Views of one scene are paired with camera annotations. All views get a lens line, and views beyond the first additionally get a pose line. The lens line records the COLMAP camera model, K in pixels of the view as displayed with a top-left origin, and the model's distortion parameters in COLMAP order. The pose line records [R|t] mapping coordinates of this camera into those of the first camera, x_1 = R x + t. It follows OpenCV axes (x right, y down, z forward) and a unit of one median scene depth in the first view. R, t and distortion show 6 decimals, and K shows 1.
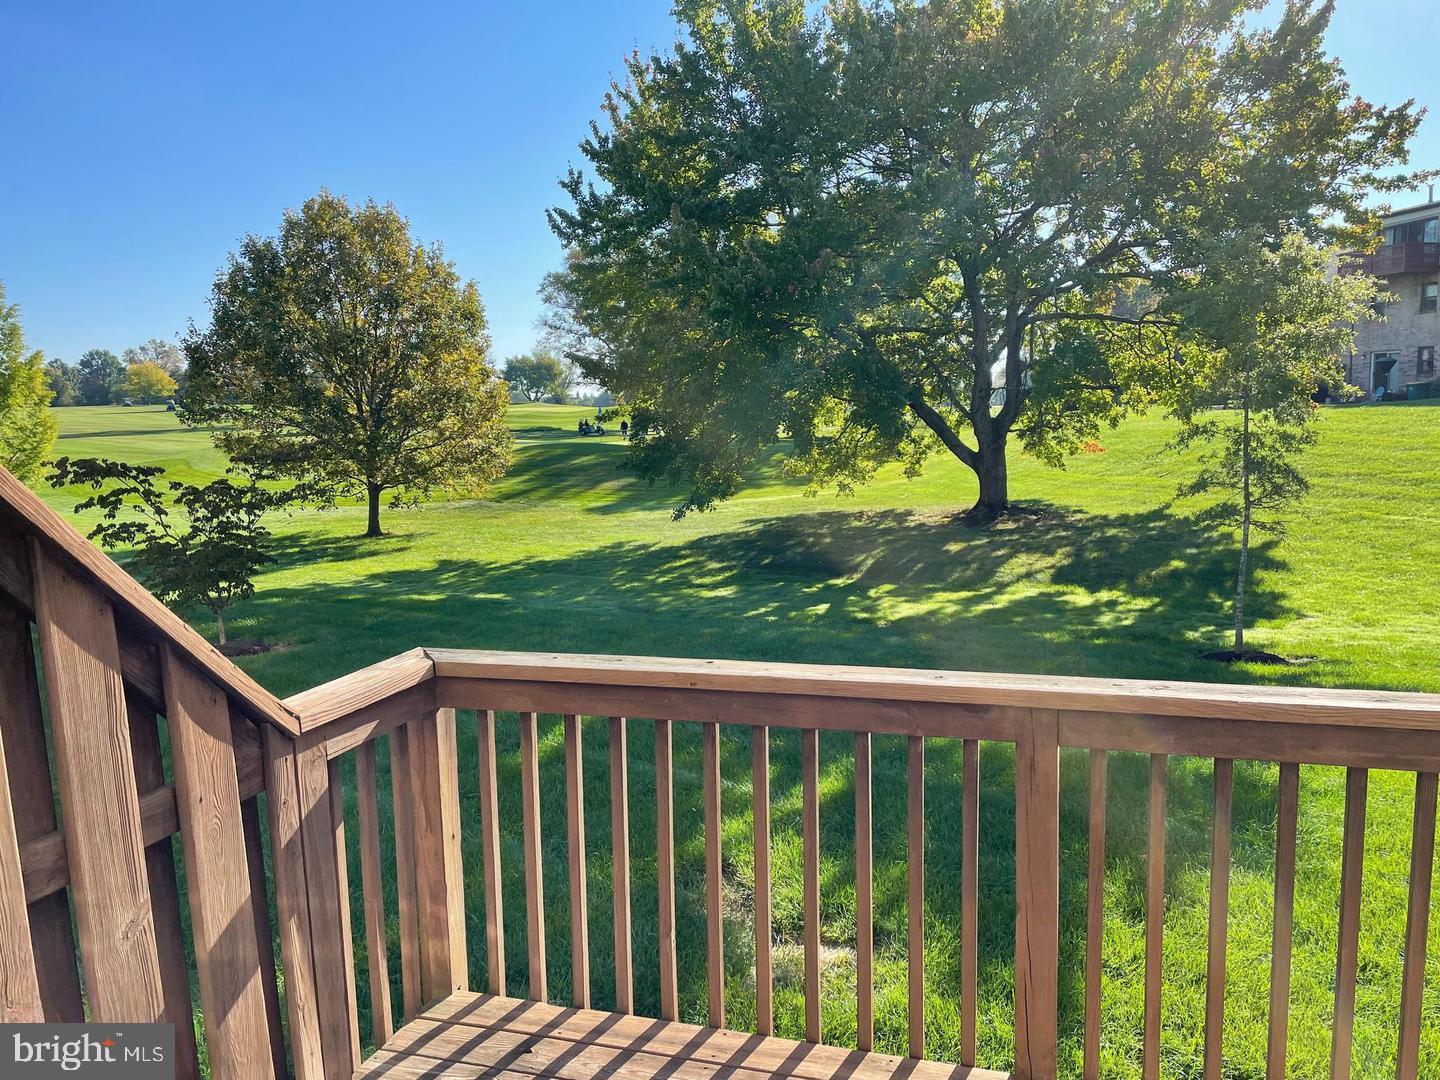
lens RADIAL K [[1095.7, 0, 720.0], [0, 1095.7, 540.0], [0, 0, 1]] dist [0.114855, -0.130061]
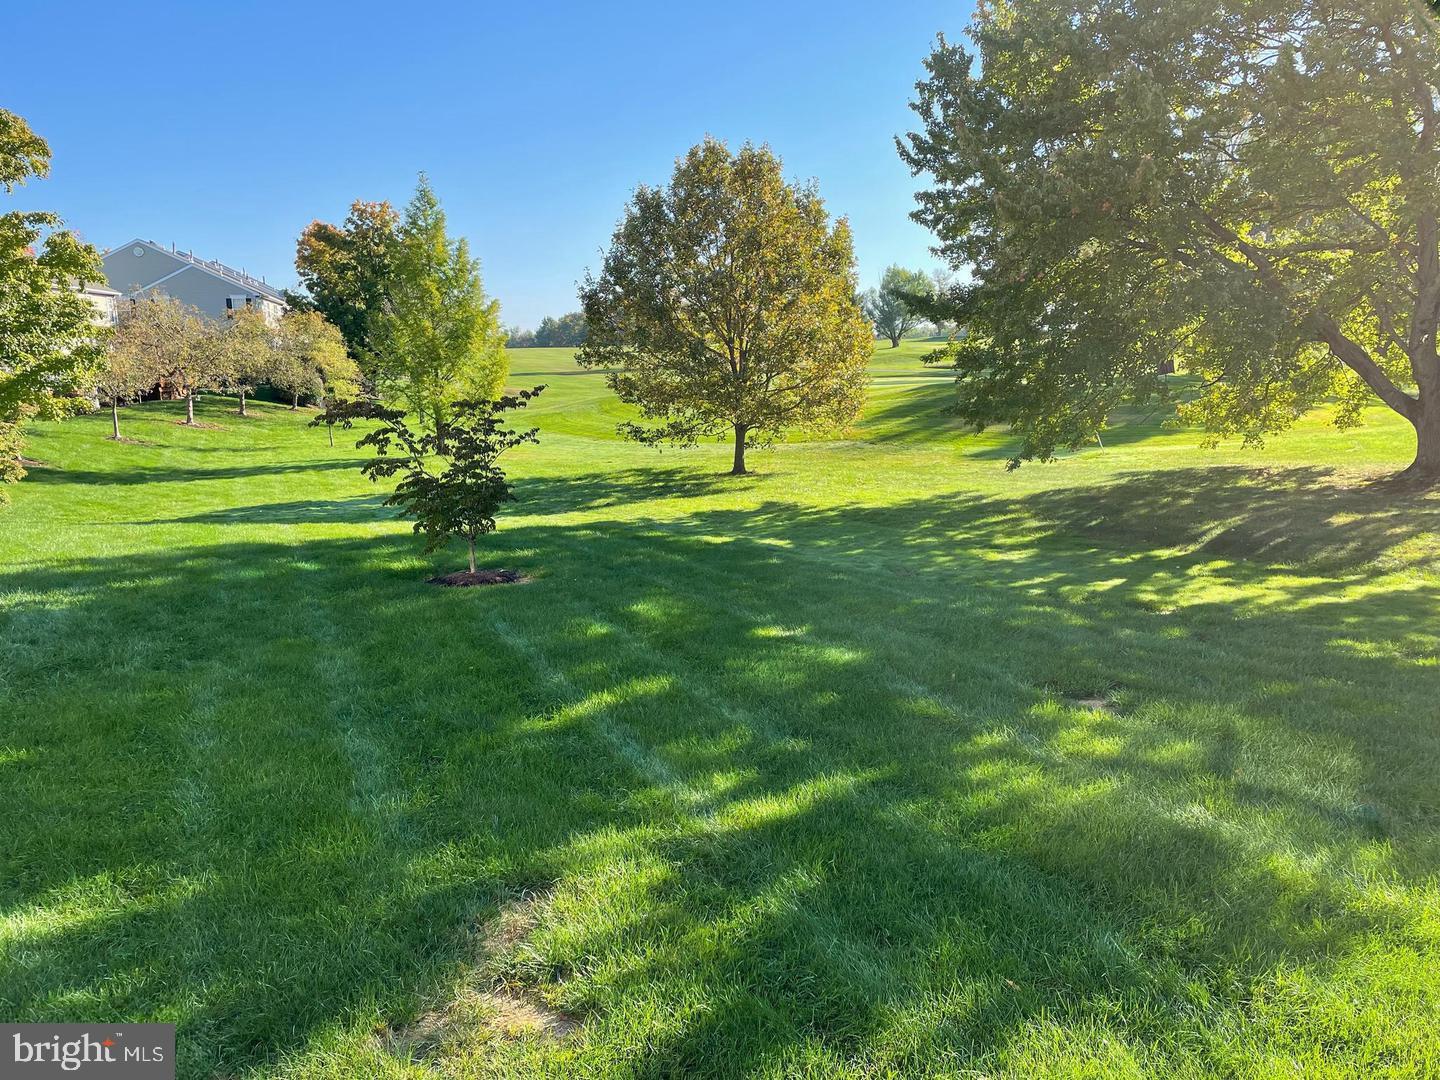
lens RADIAL K [[1095.7, 0, 720.0], [0, 1095.7, 540.0], [0, 0, 1]] dist [0.114855, -0.130061]
pose [[0.916154, 0.066003, -0.395355, 0.090855], [-0.043524, 0.996898, 0.065570, -0.009235], [0.398456, -0.042865, 0.916185, 0.050771]]
